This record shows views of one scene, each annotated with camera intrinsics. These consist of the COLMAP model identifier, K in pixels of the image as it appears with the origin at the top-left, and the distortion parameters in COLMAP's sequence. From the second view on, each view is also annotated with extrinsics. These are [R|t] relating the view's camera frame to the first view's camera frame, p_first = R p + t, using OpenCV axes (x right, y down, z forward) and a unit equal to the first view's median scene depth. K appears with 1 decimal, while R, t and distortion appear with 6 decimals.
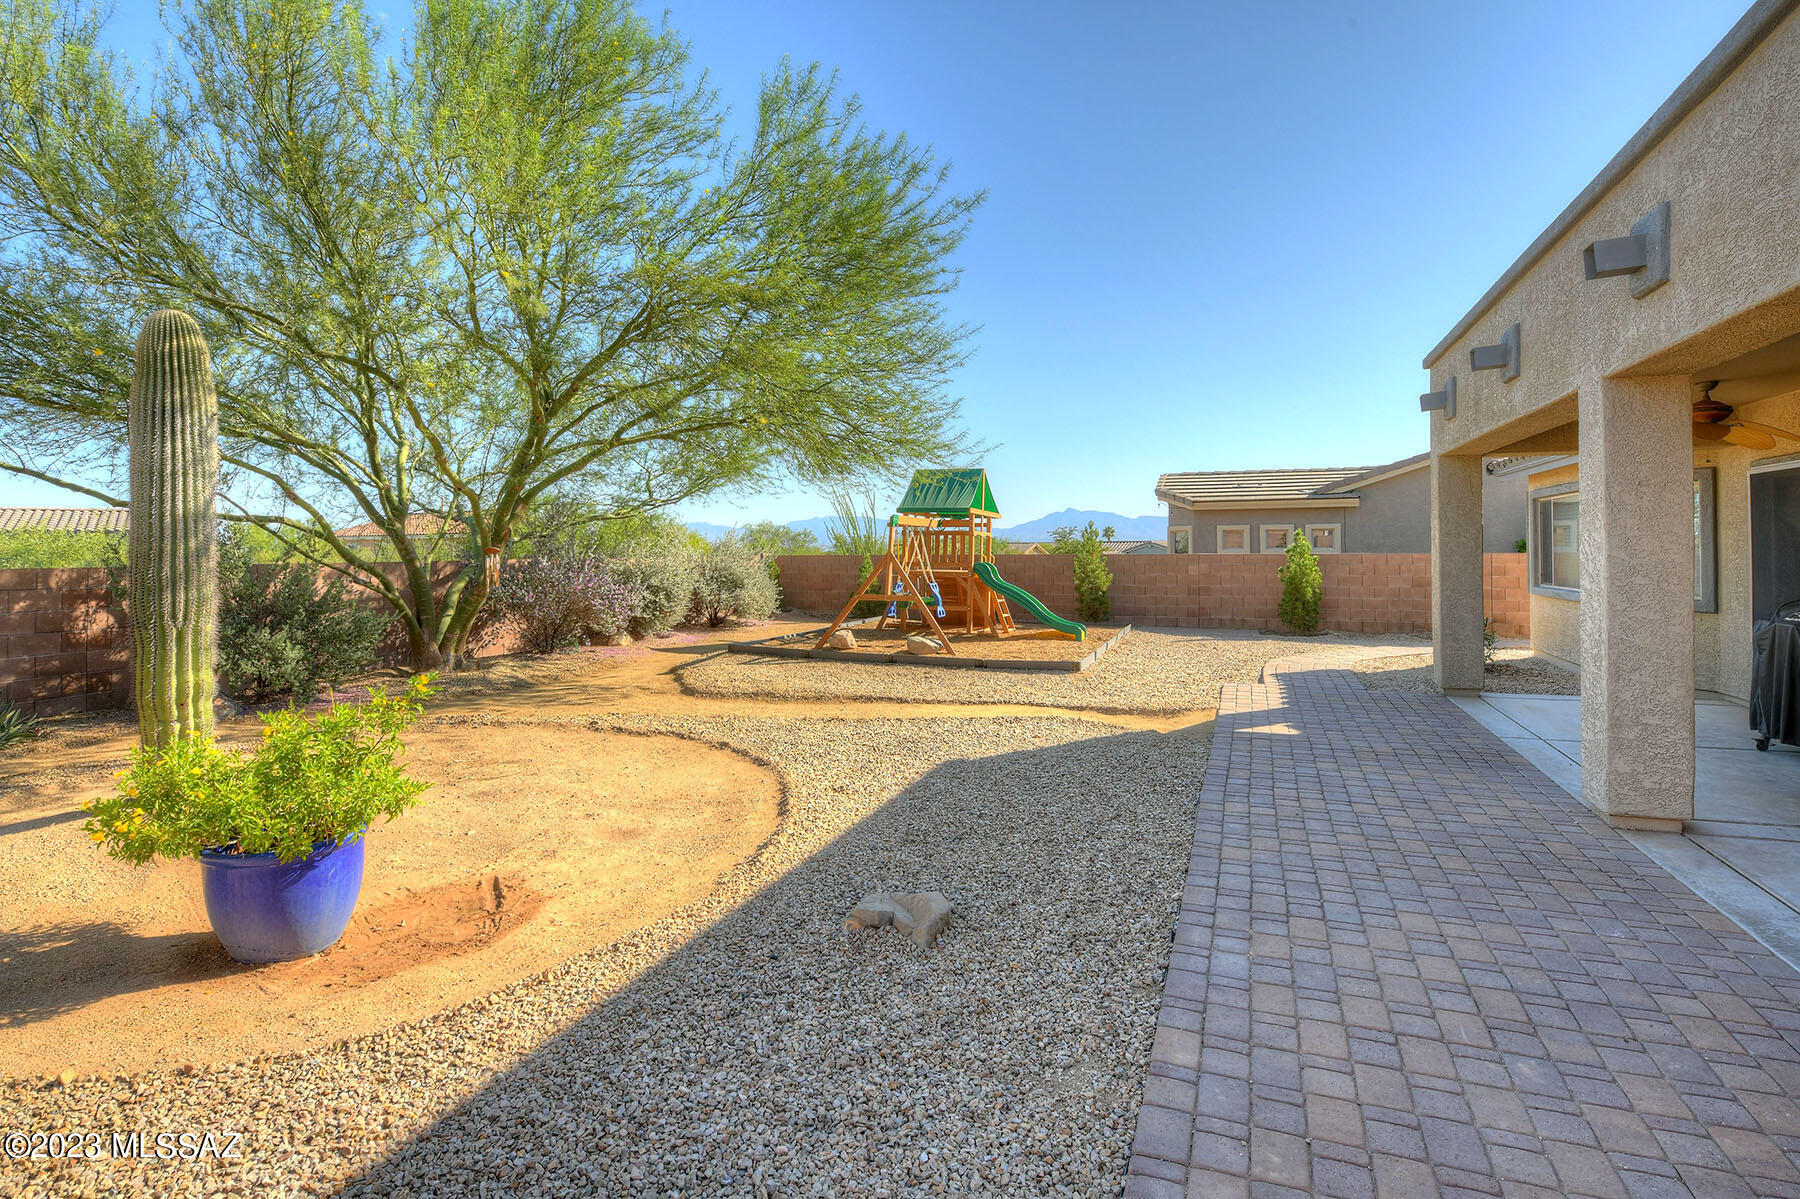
lens RADIAL K [[897.2, 0, 847.5], [0, 897.2, 546.0], [0, 0, 1]] dist [-0.000491, -0.000656]
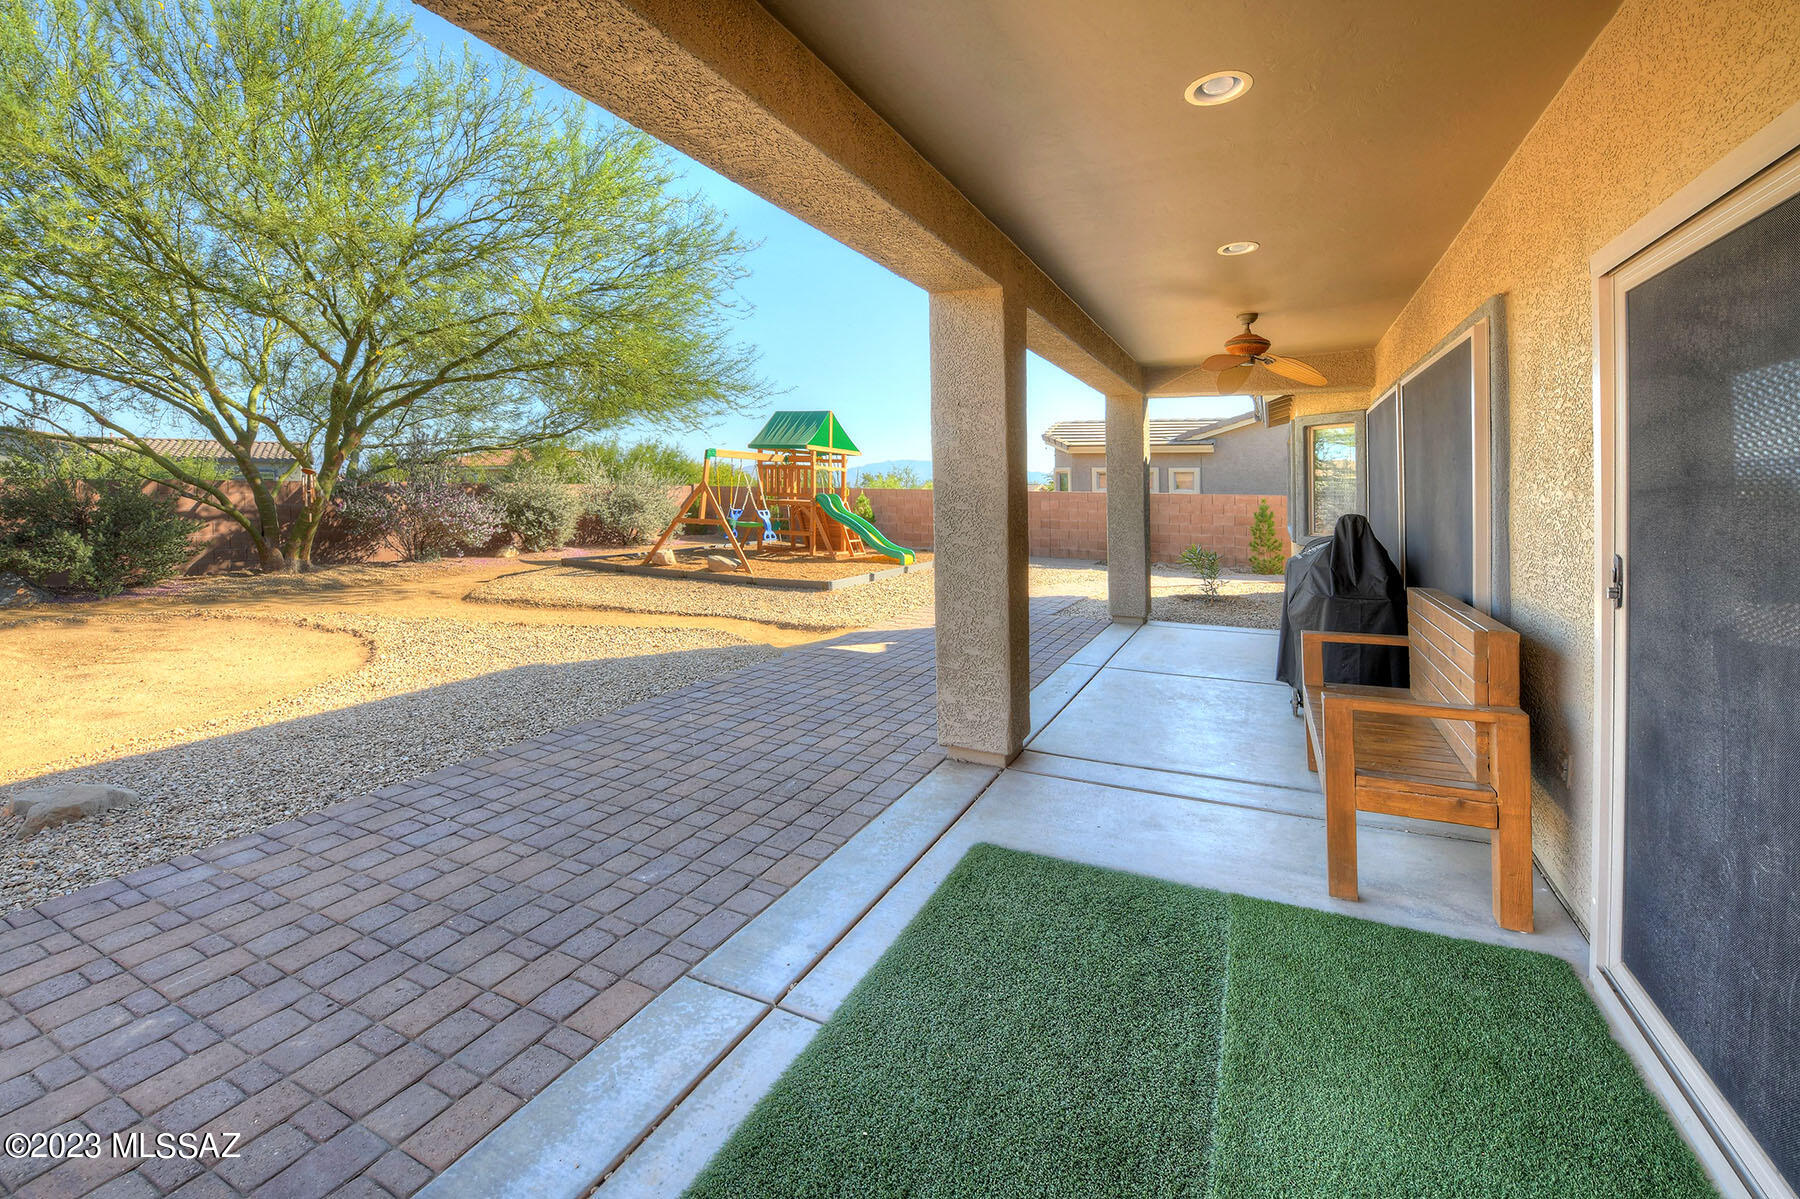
lens RADIAL K [[727.9, 0, 967.2], [0, 727.9, 520.8], [0, 0, 1]] dist [-0.018946, -0.000304]
pose [[0.997317, 0.023003, -0.069497, 0.425850], [-0.019962, 0.998826, 0.044143, 0.008918], [0.070431, -0.042637, 0.996605, 0.102036]]
